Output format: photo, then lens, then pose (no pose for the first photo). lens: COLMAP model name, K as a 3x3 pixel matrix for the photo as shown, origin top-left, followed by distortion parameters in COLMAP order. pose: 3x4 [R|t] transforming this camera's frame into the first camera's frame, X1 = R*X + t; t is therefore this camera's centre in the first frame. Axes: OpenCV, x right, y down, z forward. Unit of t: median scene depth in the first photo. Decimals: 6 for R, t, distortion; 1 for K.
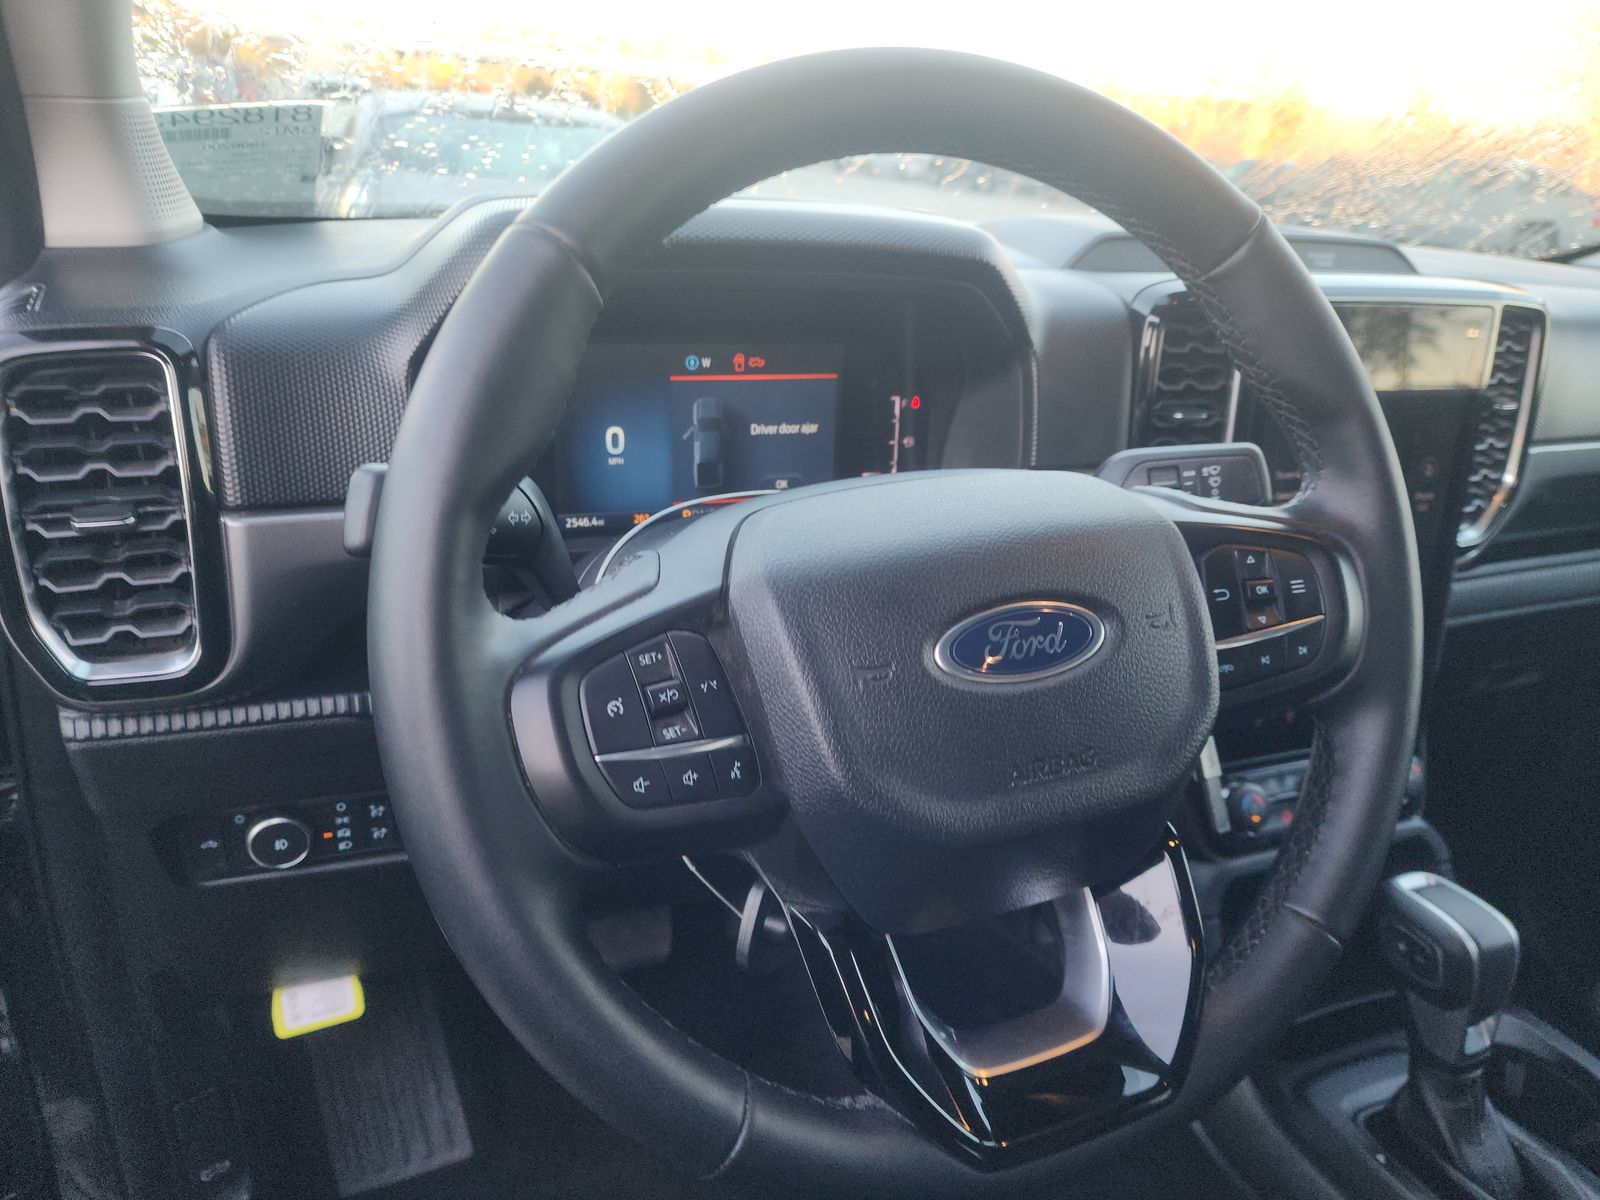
lens RADIAL K [[1063.5, 0, 801.3], [0, 1063.5, 615.9], [0, 0, 1]] dist [0.000498, -0.004946]
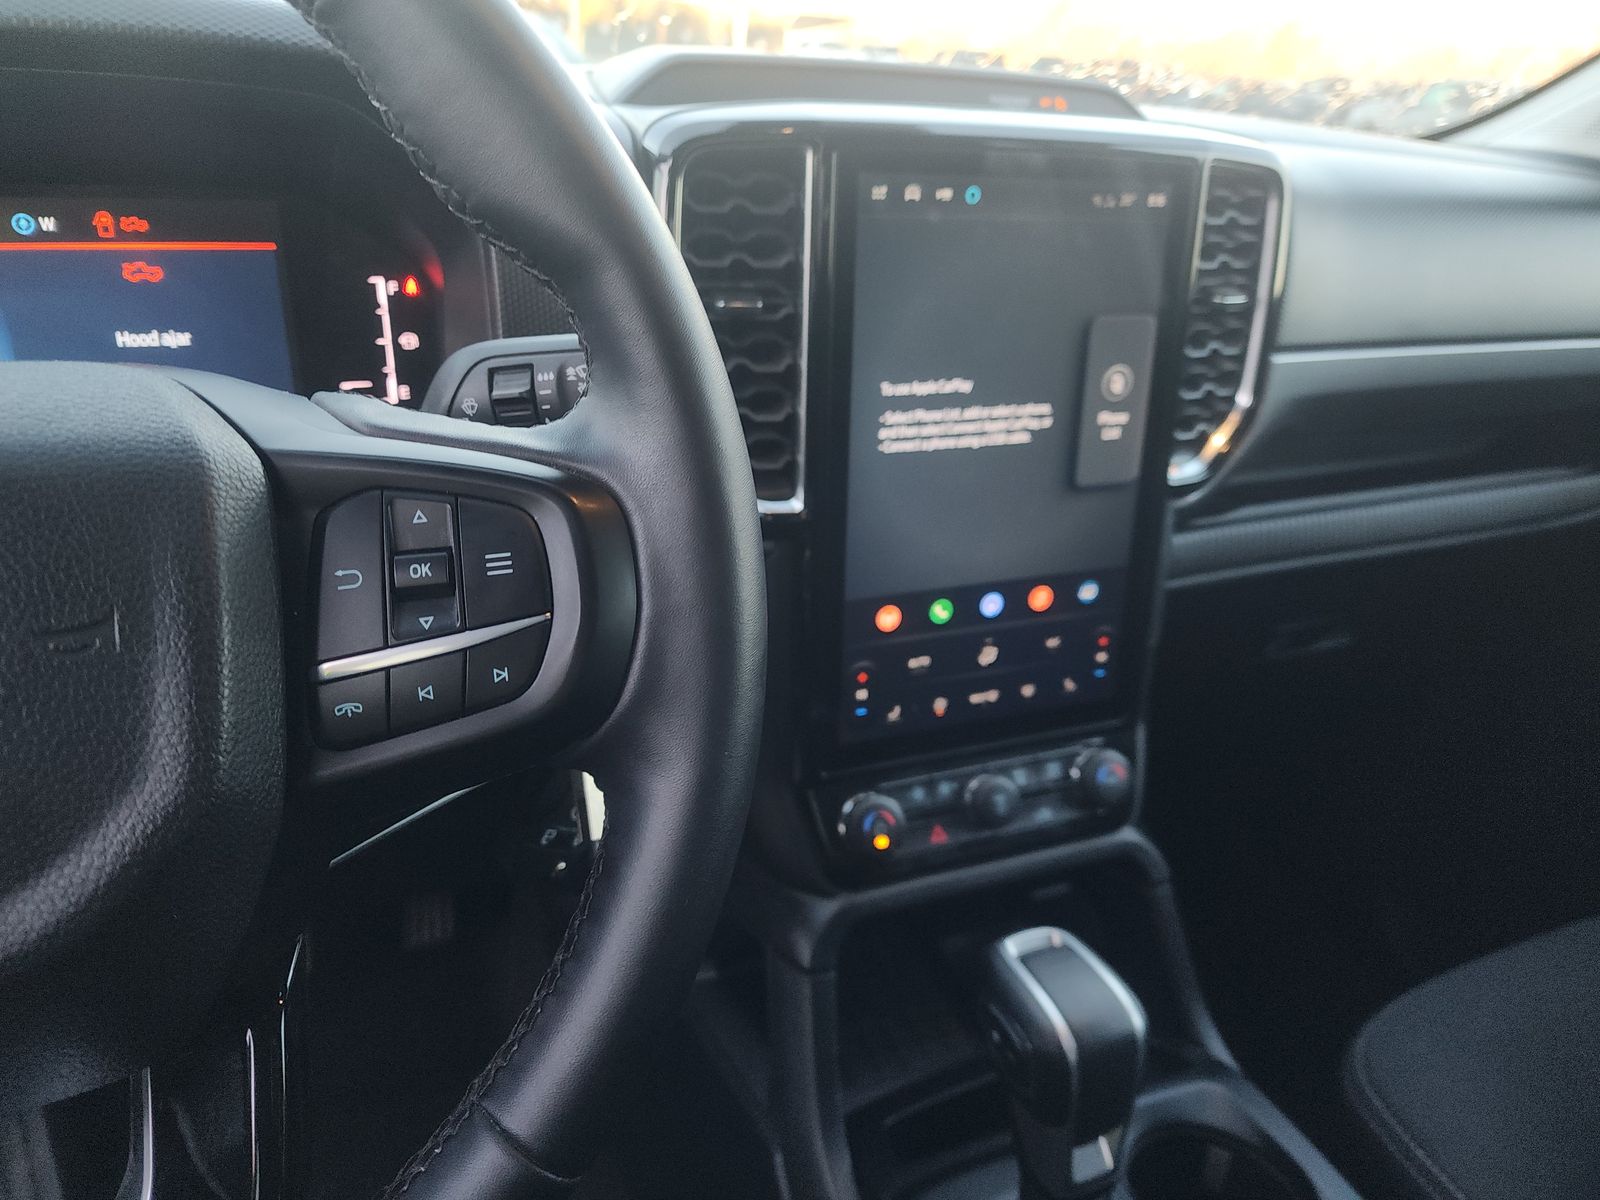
lens RADIAL K [[1082.7, 0, 800.0], [0, 1082.7, 600.0], [0, 0, 1]] dist [0.032823, -0.055648]
pose [[0.999781, 0.000018, 0.020908, 0.356568], [-0.001038, 0.998809, 0.048774, -0.021434], [-0.020882, -0.048785, 0.998591, 0.232120]]
